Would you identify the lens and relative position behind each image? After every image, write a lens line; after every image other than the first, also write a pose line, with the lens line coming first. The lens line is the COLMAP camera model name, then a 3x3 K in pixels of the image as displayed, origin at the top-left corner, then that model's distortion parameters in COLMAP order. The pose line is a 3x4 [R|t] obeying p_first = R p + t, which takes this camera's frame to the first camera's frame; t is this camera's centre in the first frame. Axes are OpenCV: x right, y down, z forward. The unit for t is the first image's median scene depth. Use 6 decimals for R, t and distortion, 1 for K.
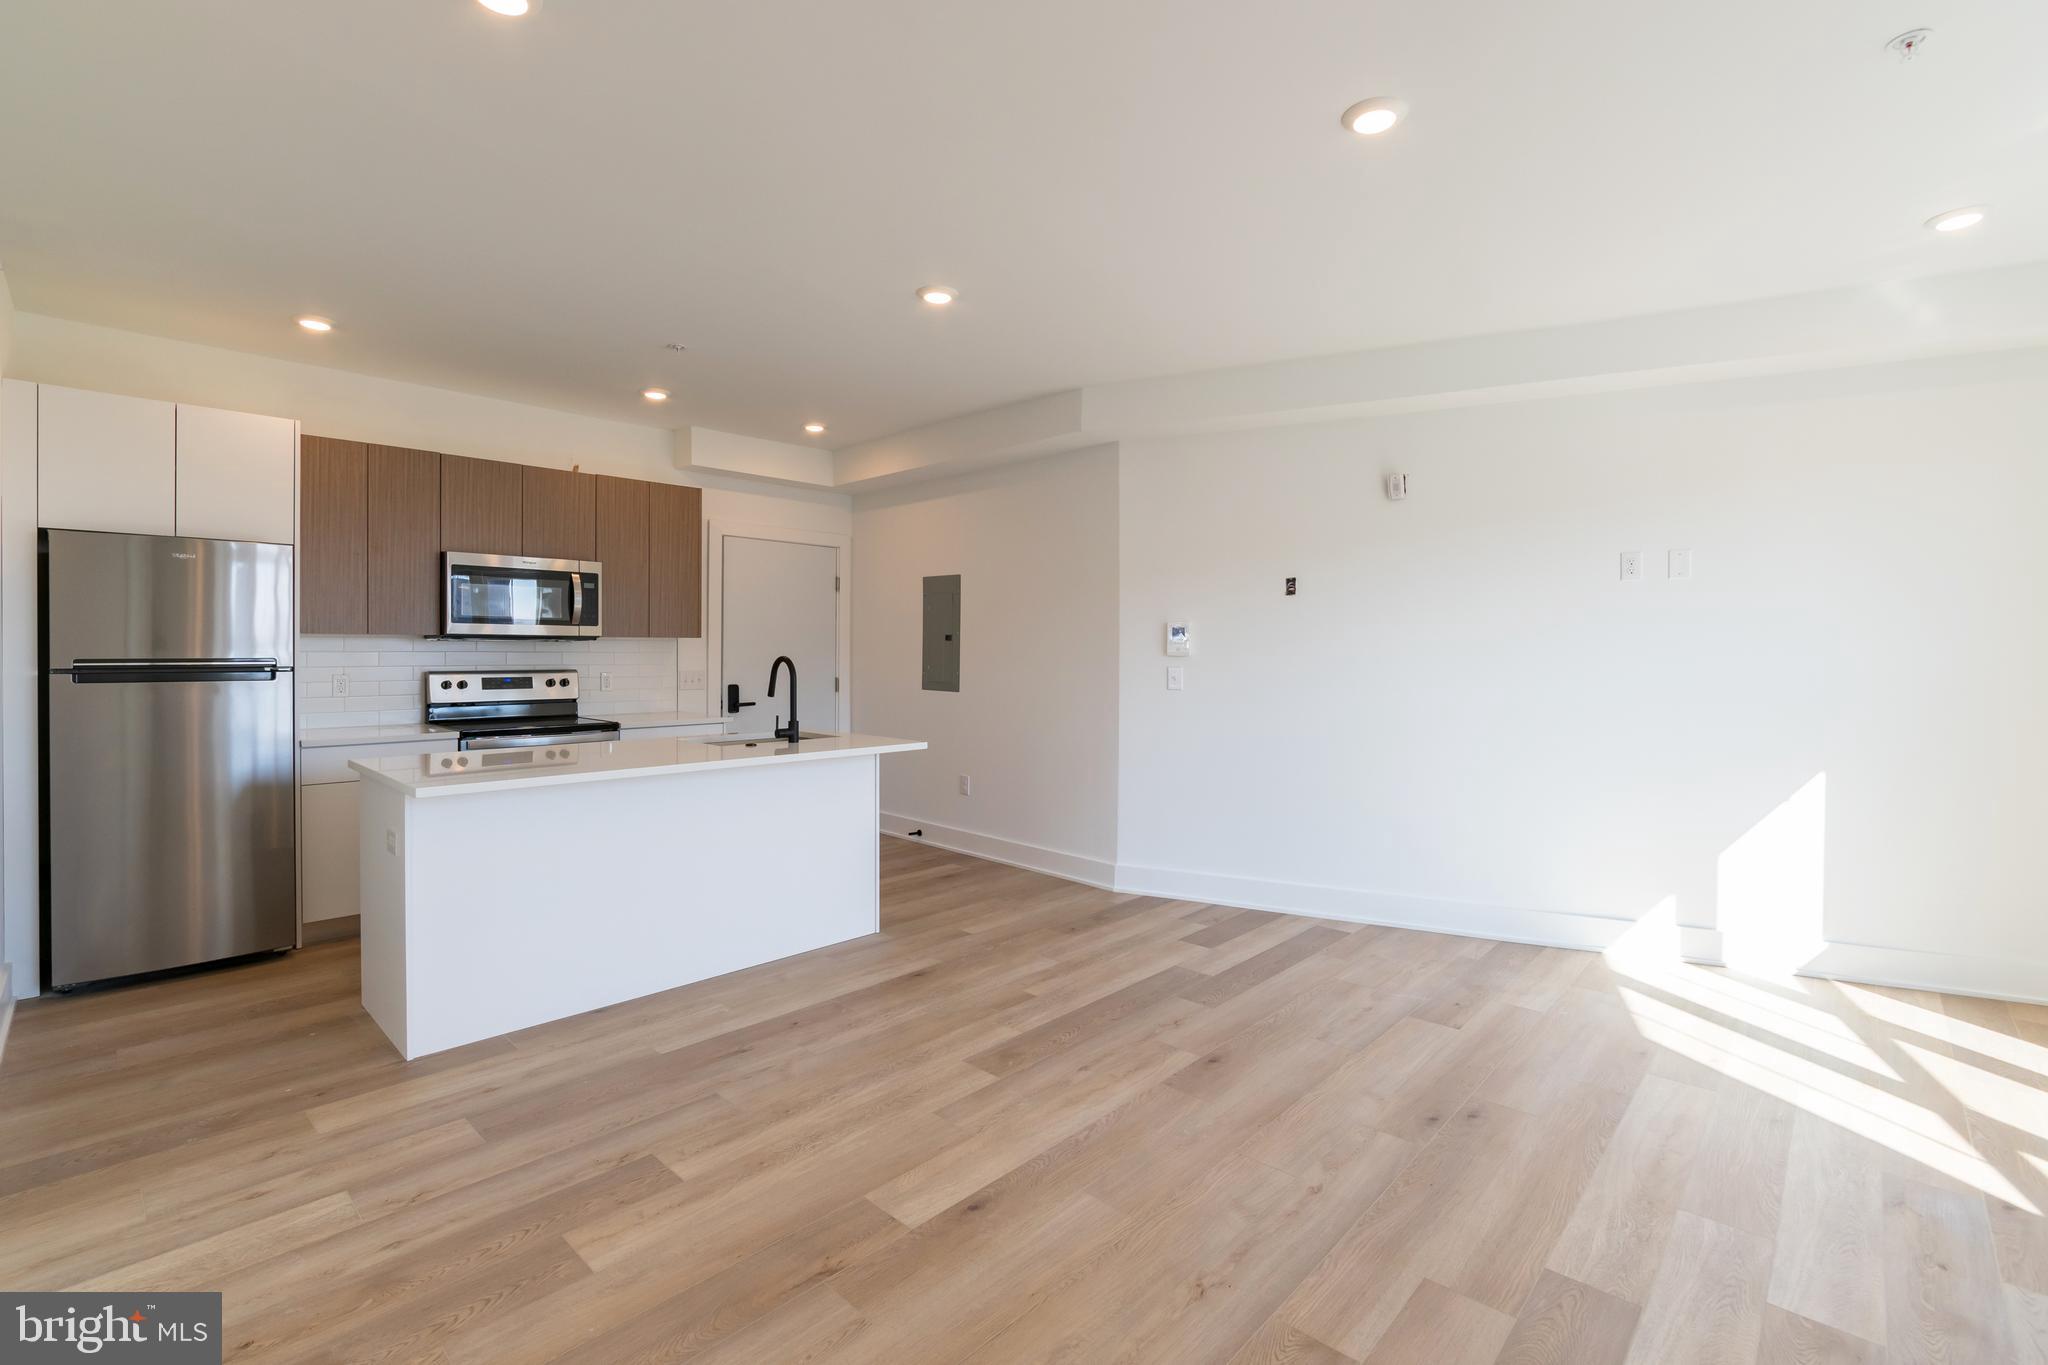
lens RADIAL K [[931.6, 0, 1036.3], [0, 931.6, 646.0], [0, 0, 1]] dist [-0.003845, -0.000450]
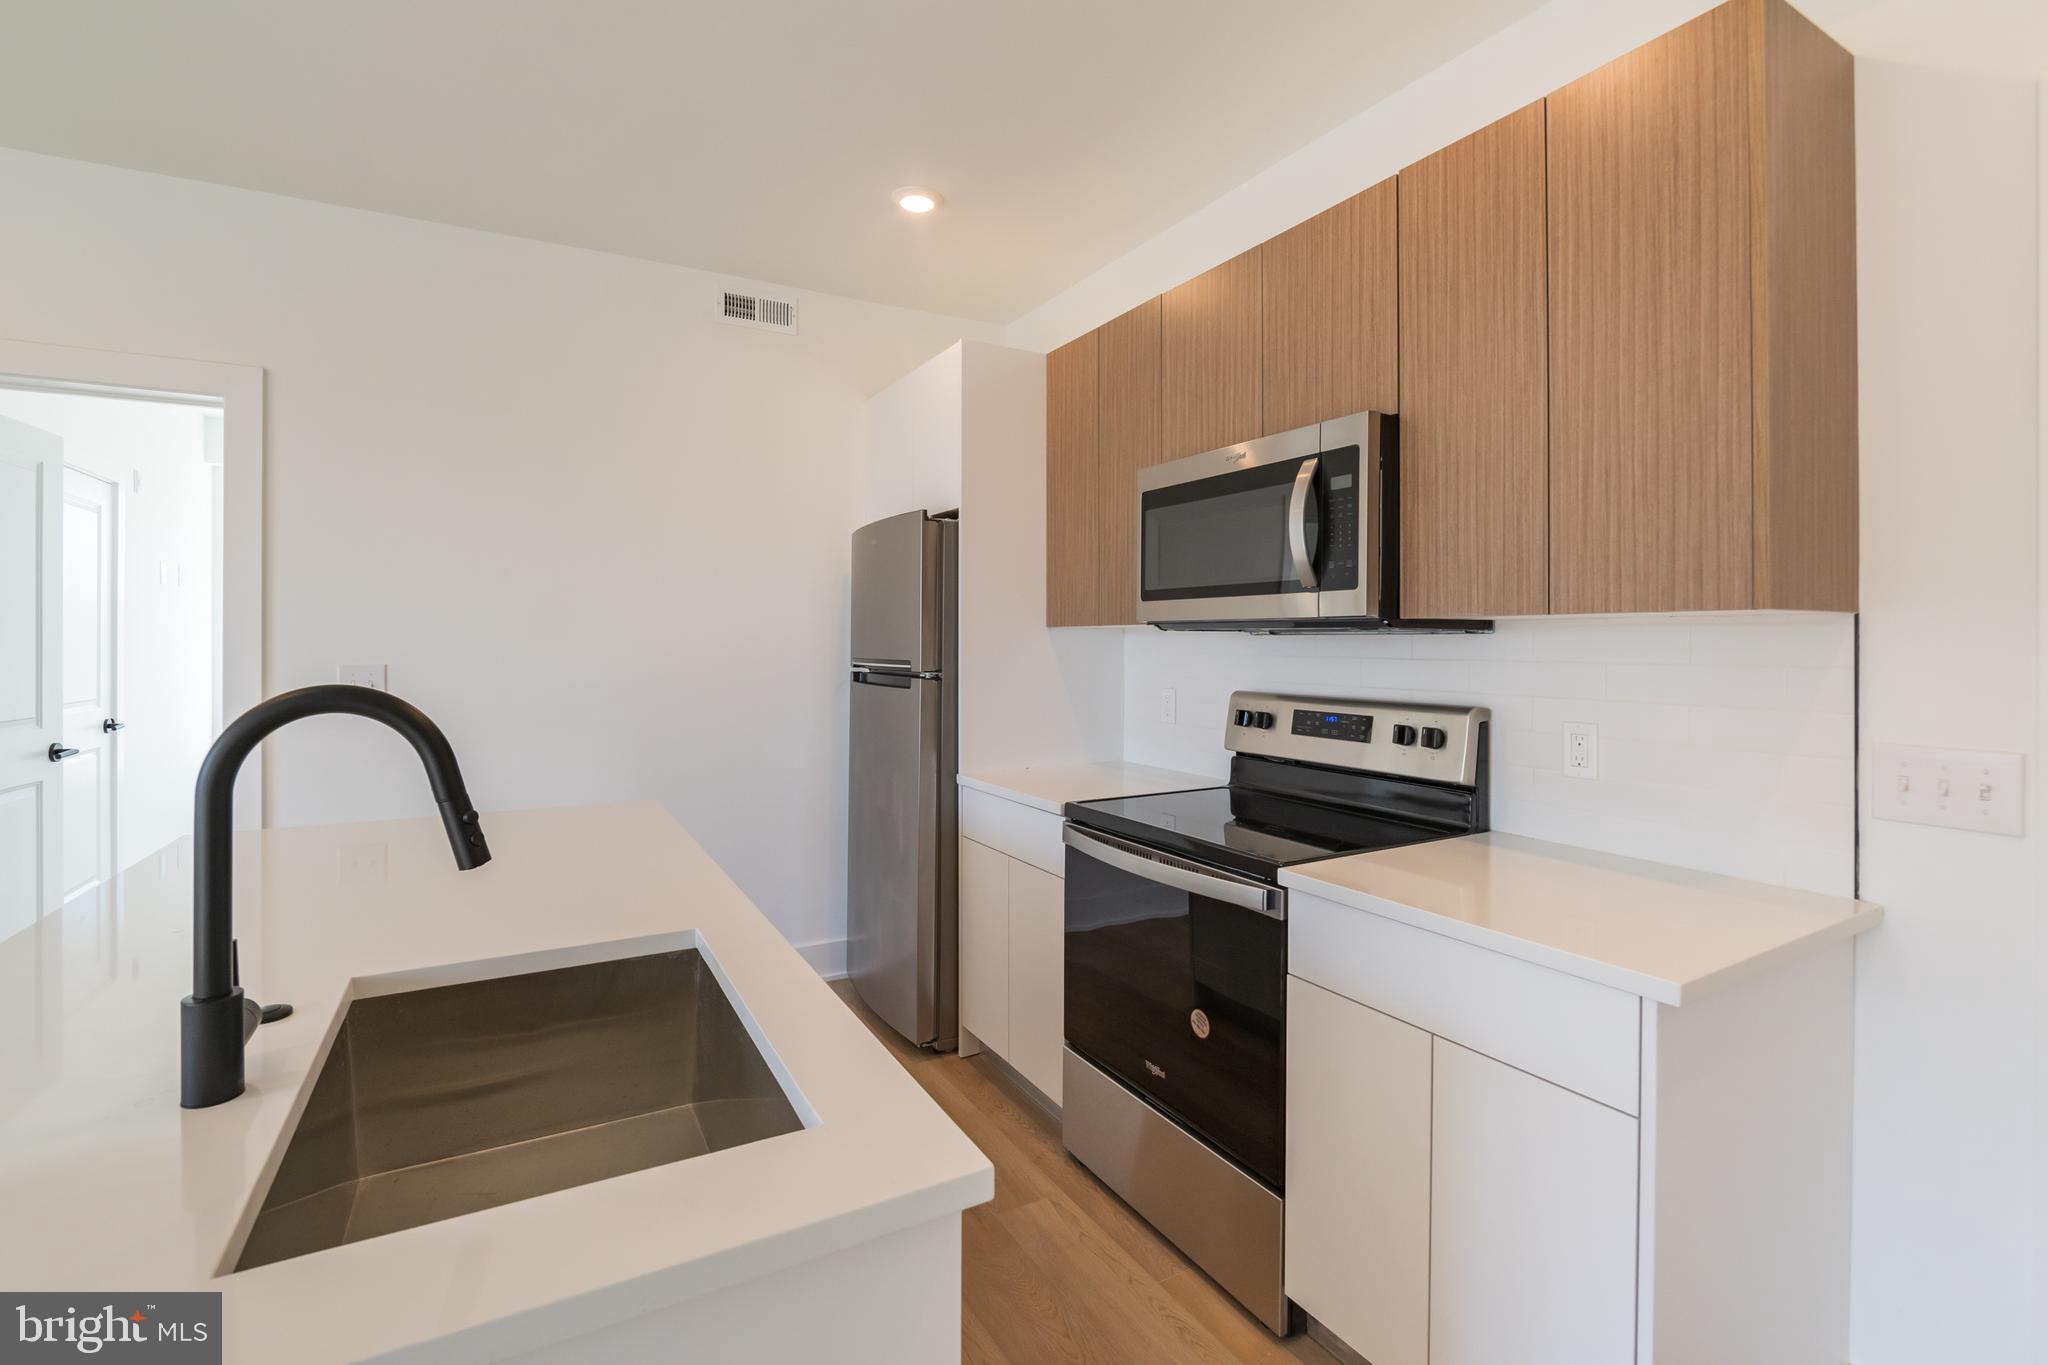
lens RADIAL K [[931.6, 0, 1036.3], [0, 931.6, 646.0], [0, 0, 1]] dist [-0.003845, -0.000450]
pose [[-0.303701, -0.000061, -0.952767, -0.115231], [-0.001853, 0.999998, 0.000526, 0.001035], [0.952766, 0.001925, -0.303700, 1.306359]]
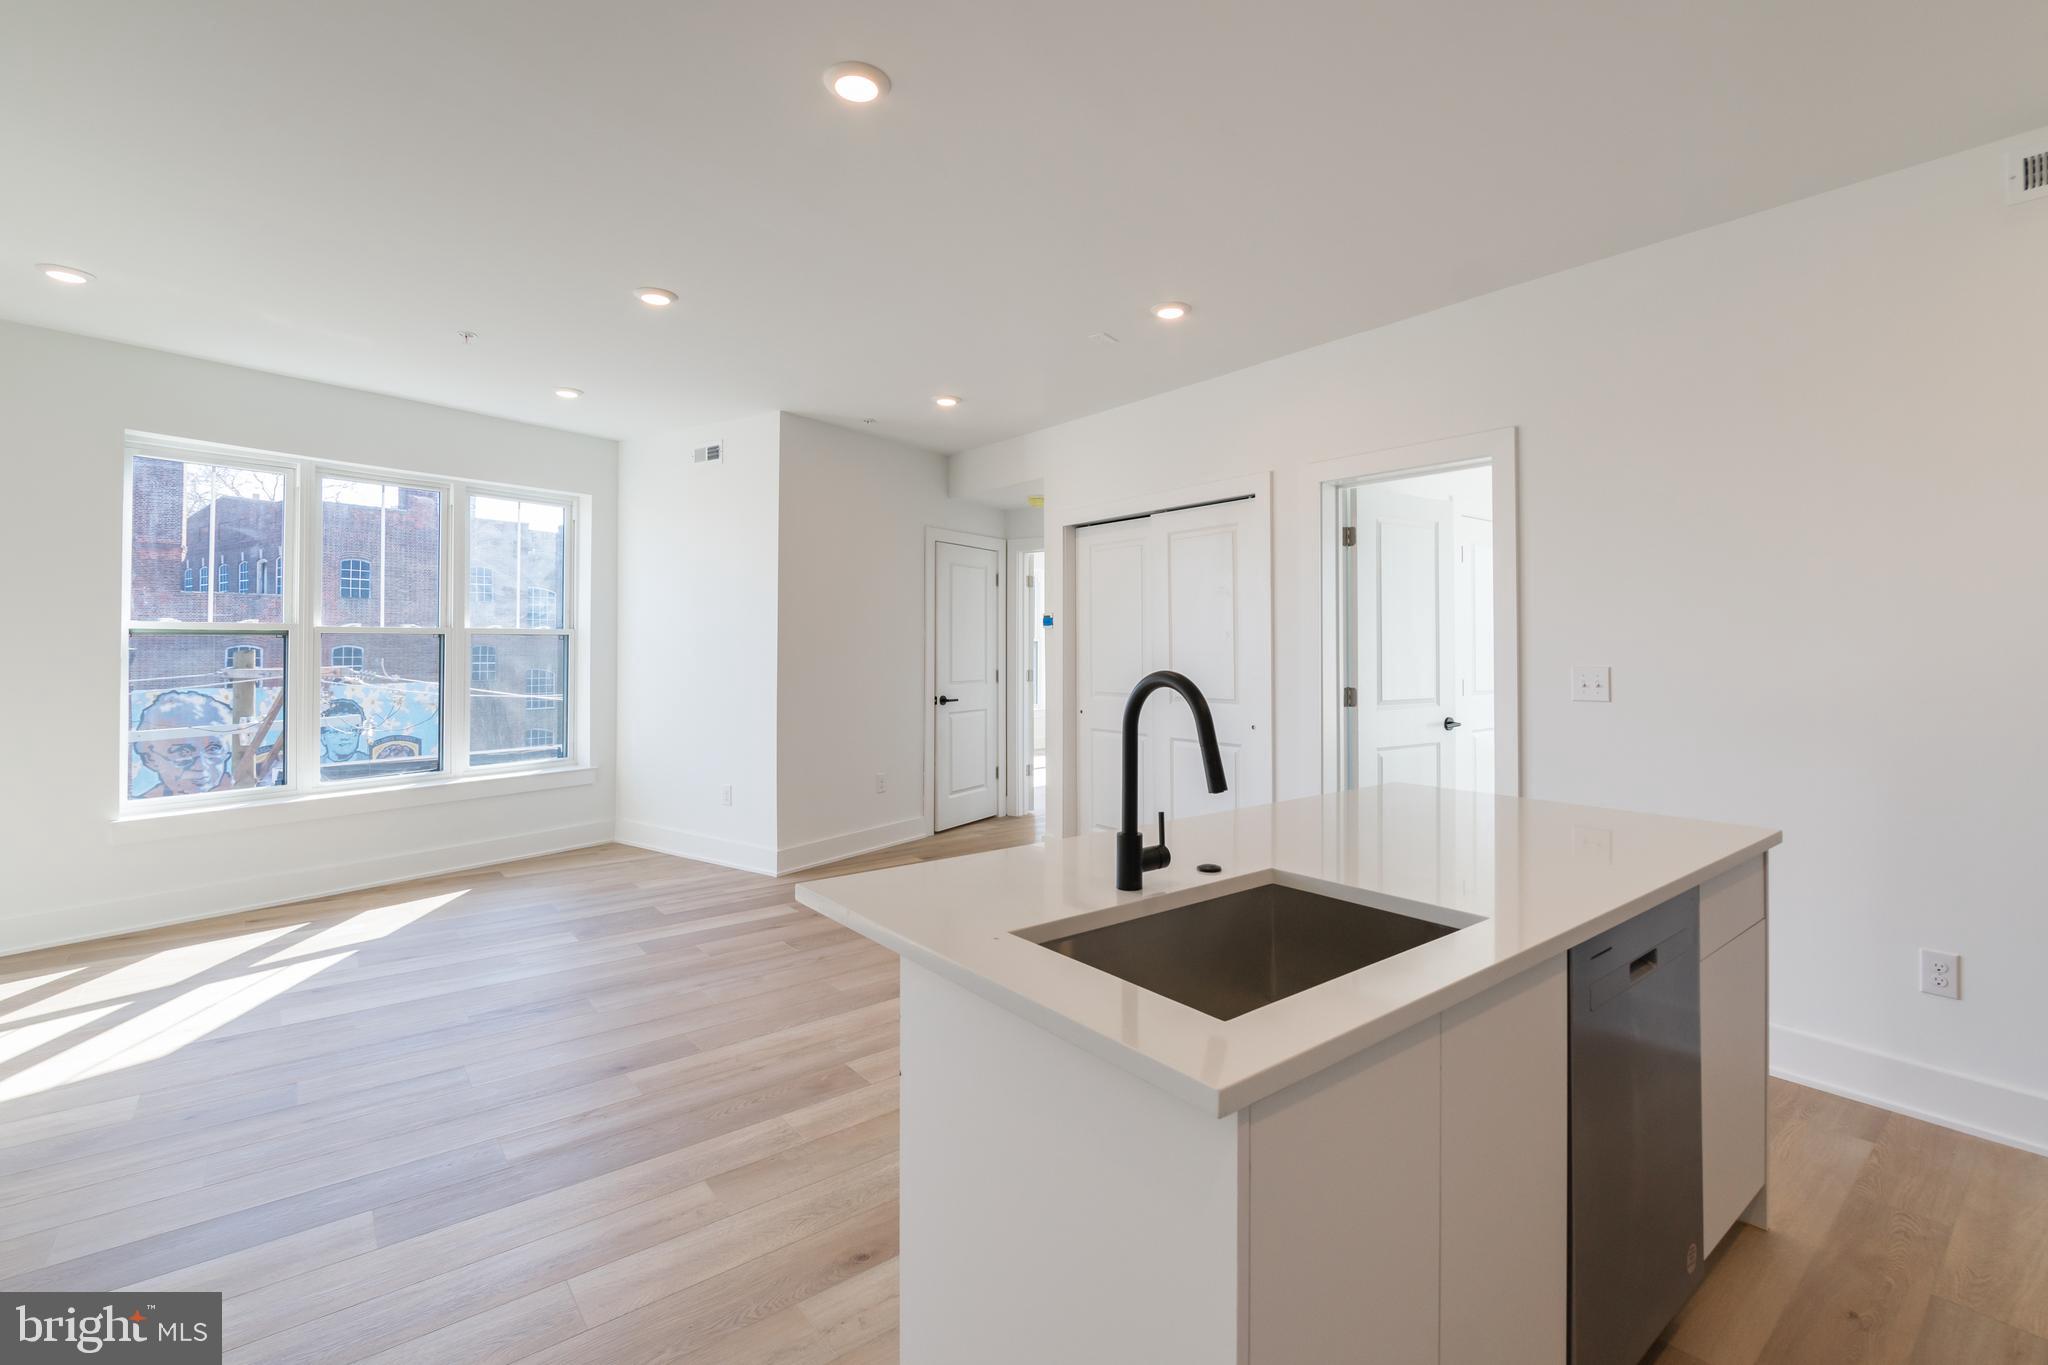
lens RADIAL K [[931.6, 0, 1036.3], [0, 931.6, 646.0], [0, 0, 1]] dist [-0.003845, -0.000450]
pose [[-0.989692, -0.001026, 0.143206, -0.294314], [-0.001174, 0.999999, -0.000945, 0.000880], [-0.143205, -0.001104, -0.989692, 1.476653]]
